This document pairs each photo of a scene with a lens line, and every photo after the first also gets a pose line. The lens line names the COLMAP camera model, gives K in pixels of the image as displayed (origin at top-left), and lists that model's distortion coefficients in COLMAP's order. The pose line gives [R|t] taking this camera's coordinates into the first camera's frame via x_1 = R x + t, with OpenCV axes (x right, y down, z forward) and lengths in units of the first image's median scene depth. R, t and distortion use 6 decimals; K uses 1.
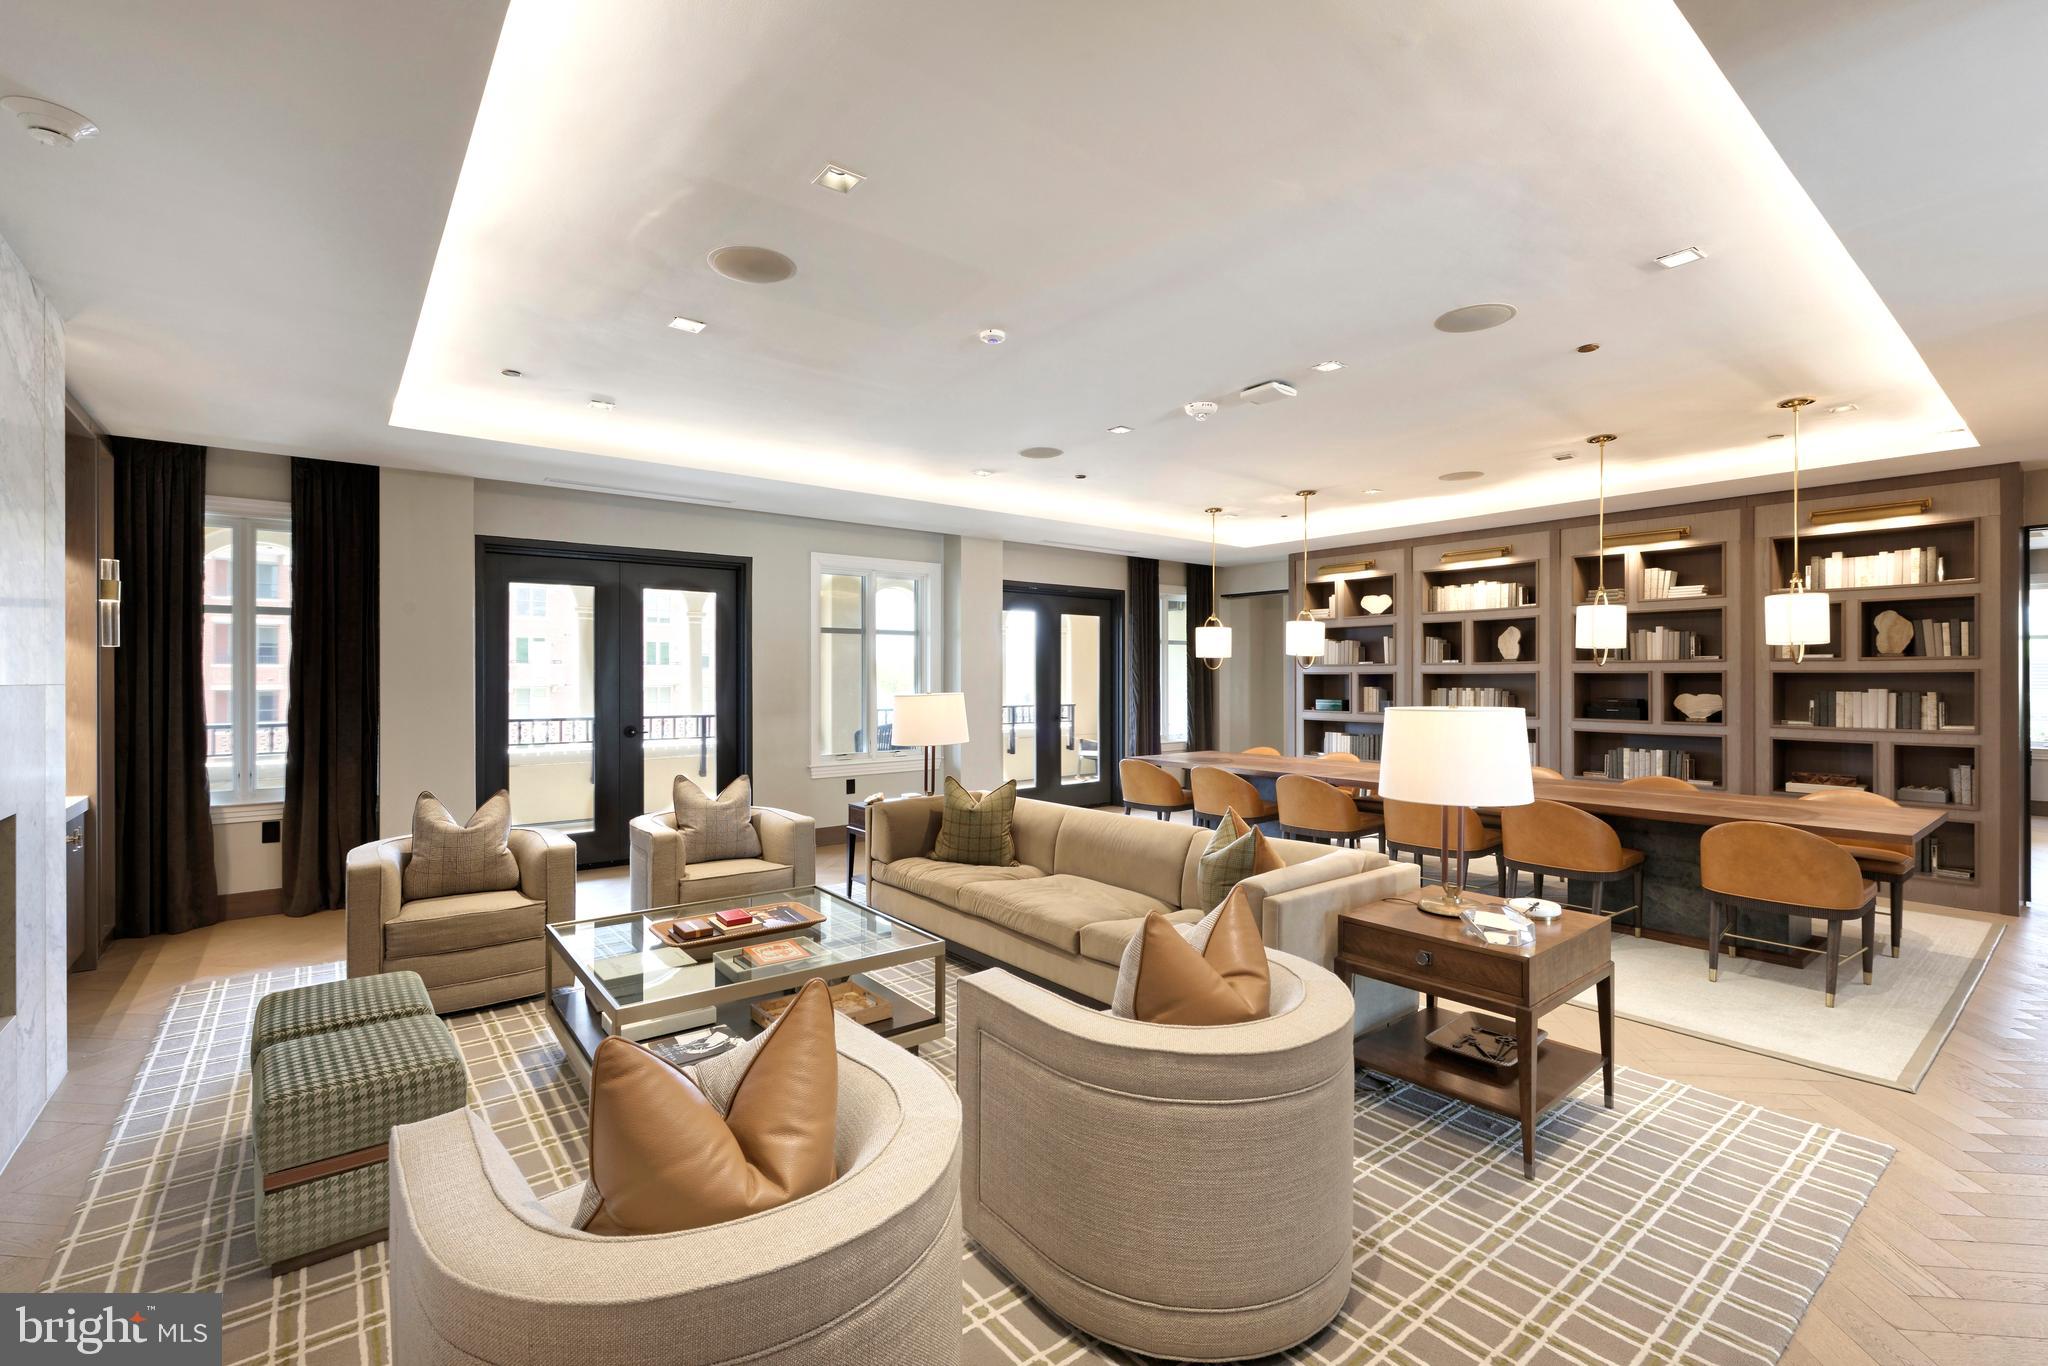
lens RADIAL K [[898.0, 0, 1027.2], [0, 898.0, 679.1], [0, 0, 1]] dist [-0.019858, 0.000922]
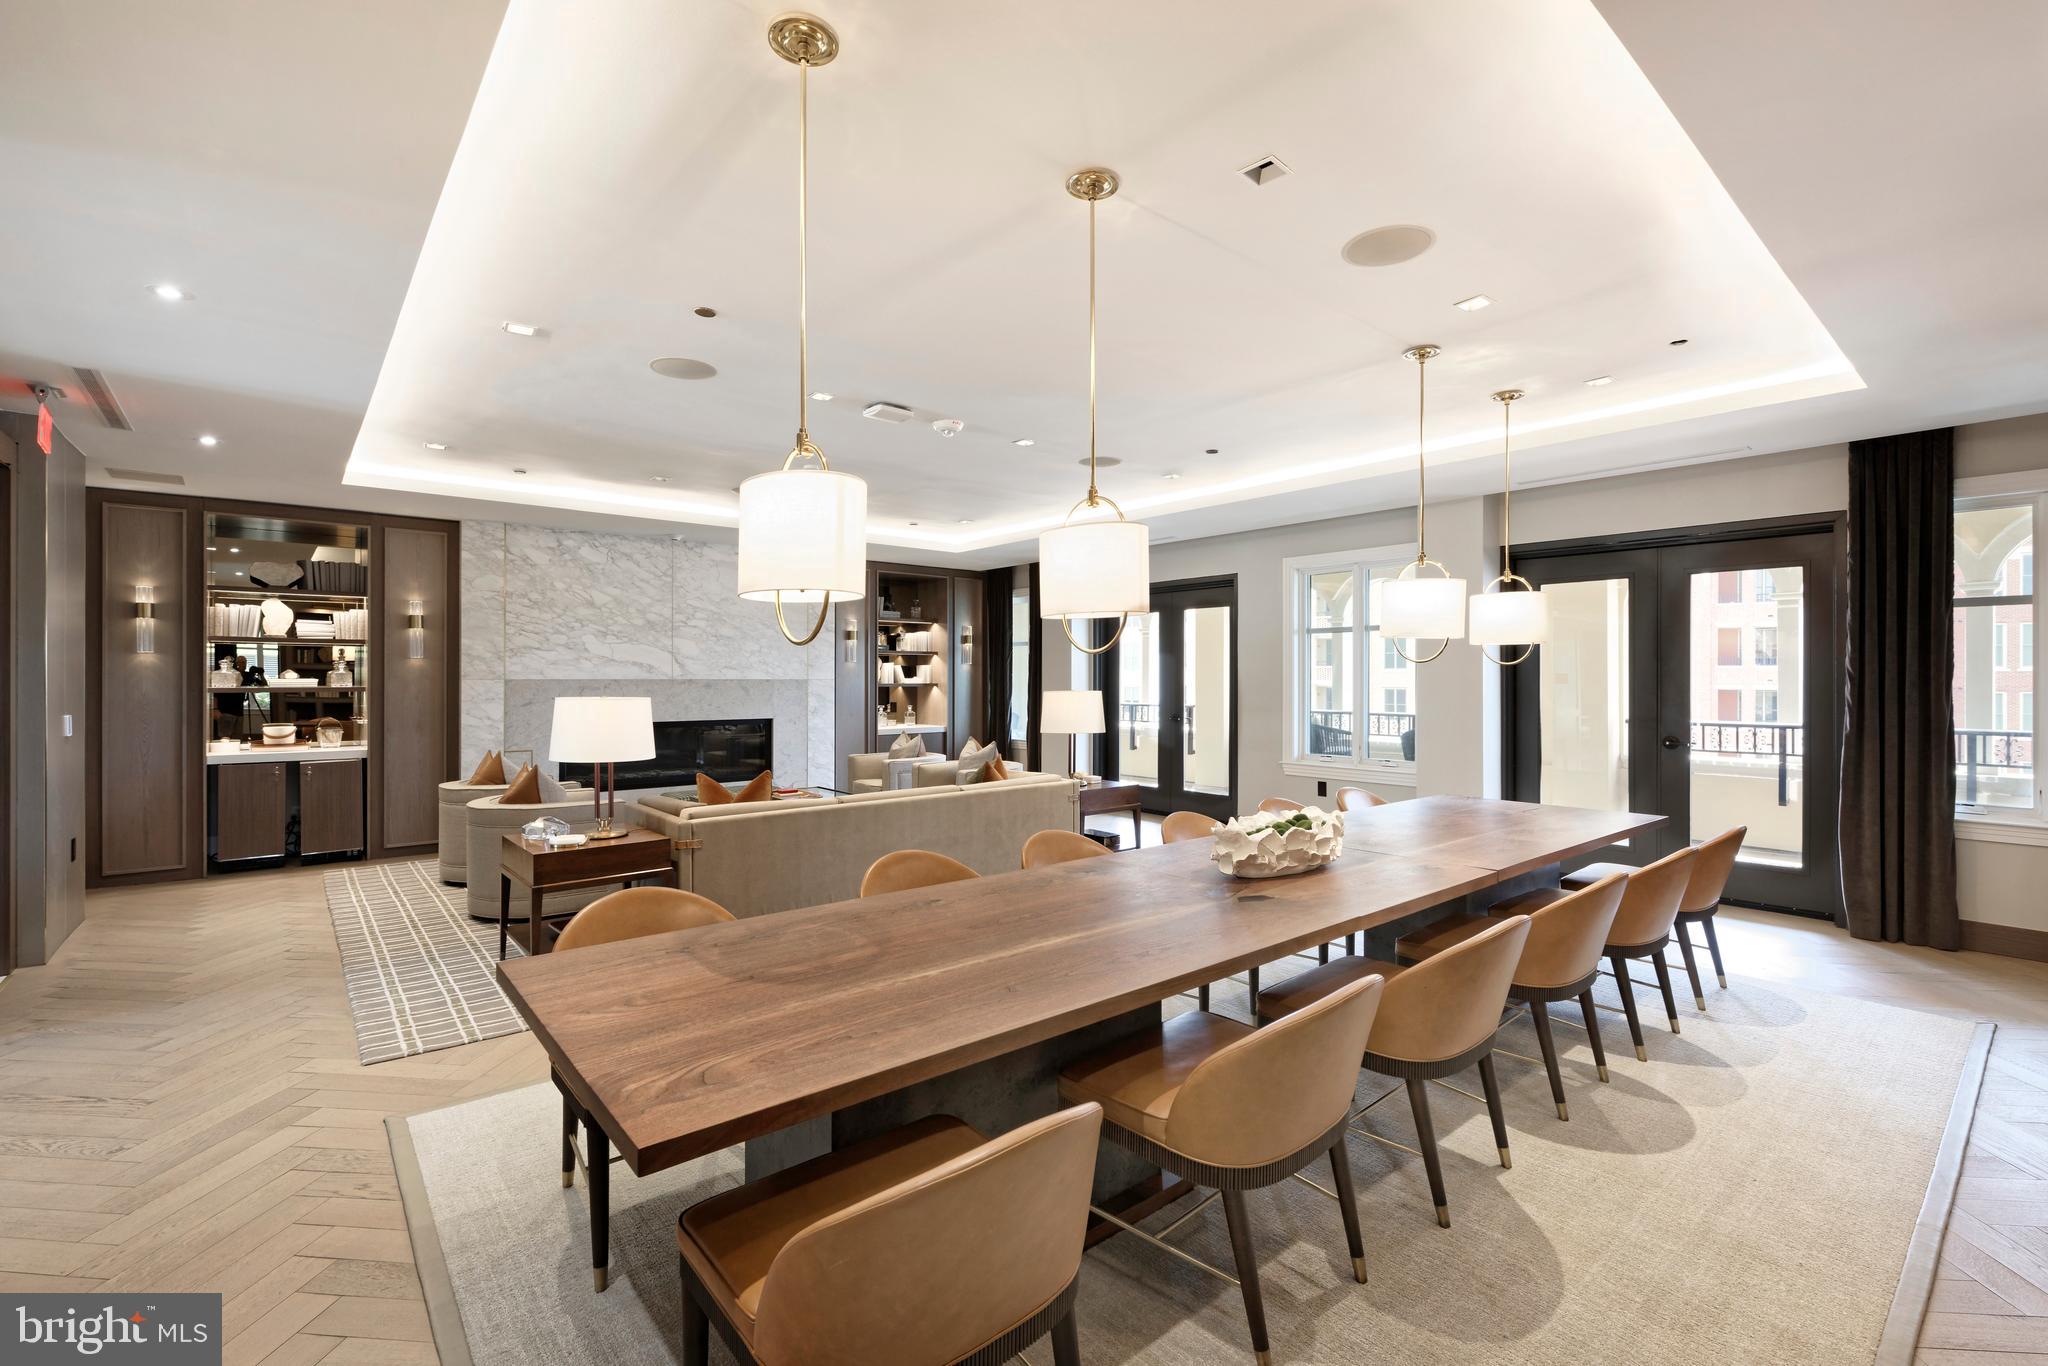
lens RADIAL K [[898.0, 0, 1028.1], [0, 898.0, 678.5], [0, 0, 1]] dist [-0.019858, 0.000922]
pose [[0.036561, 0.000098, -0.999331, 0.605320], [-0.001894, 0.999998, 0.000029, -0.000038], [0.999330, 0.001891, 0.036561, 0.504696]]
